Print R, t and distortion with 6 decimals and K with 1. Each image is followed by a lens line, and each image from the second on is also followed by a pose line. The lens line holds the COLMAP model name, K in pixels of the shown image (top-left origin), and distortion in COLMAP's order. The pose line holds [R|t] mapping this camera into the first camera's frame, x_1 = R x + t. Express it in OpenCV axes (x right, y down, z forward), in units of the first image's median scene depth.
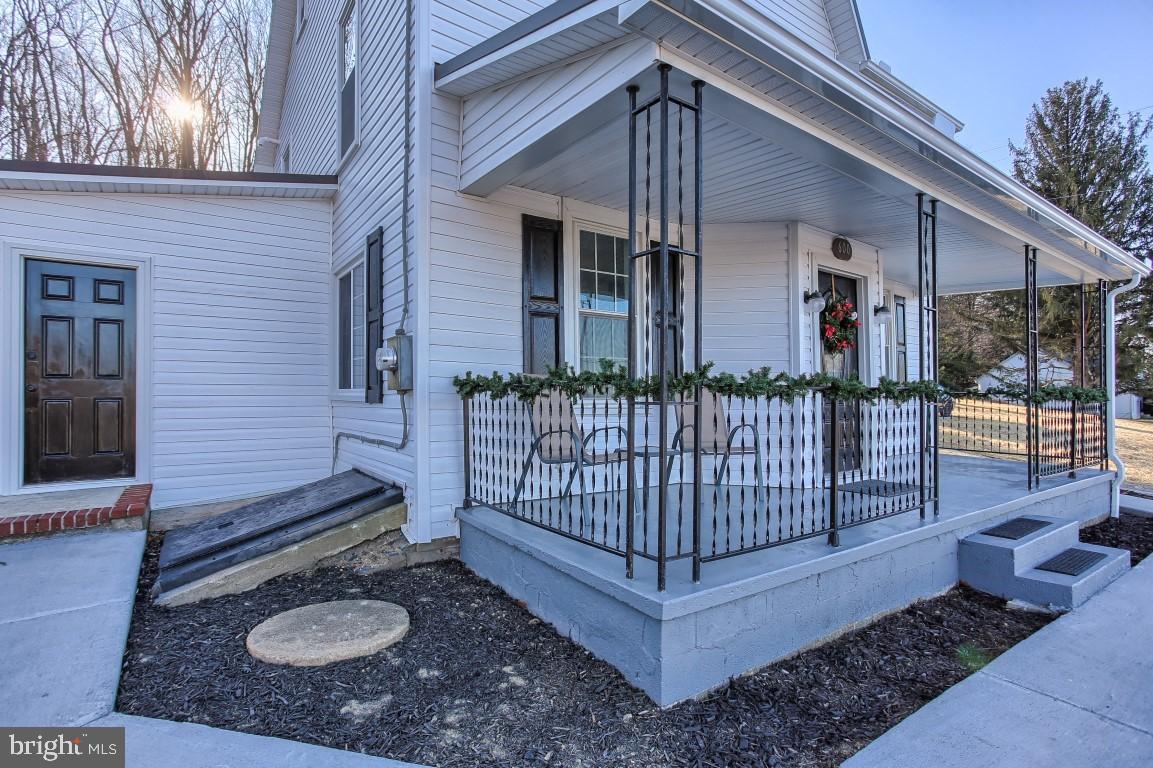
lens RADIAL K [[599.0, 0, 570.9], [0, 599.0, 394.5], [0, 0, 1]] dist [-0.148258, 0.080647]
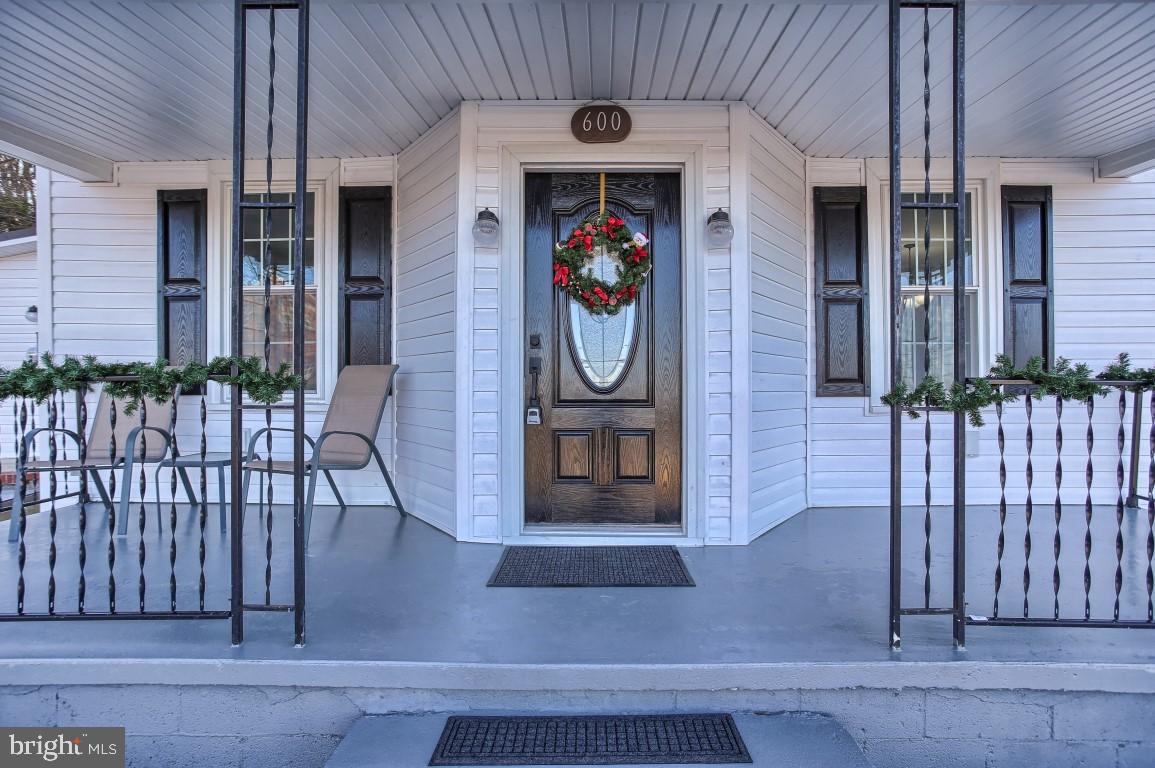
lens RADIAL K [[583.4, 0, 590.4], [0, 583.4, 388.4], [0, 0, 1]] dist [-0.029836, 0.000568]
pose [[0.814339, -0.007063, -0.580346, 0.548813], [0.004227, 0.999972, -0.006240, 0.005876], [0.580374, 0.002628, 0.814346, 0.374988]]
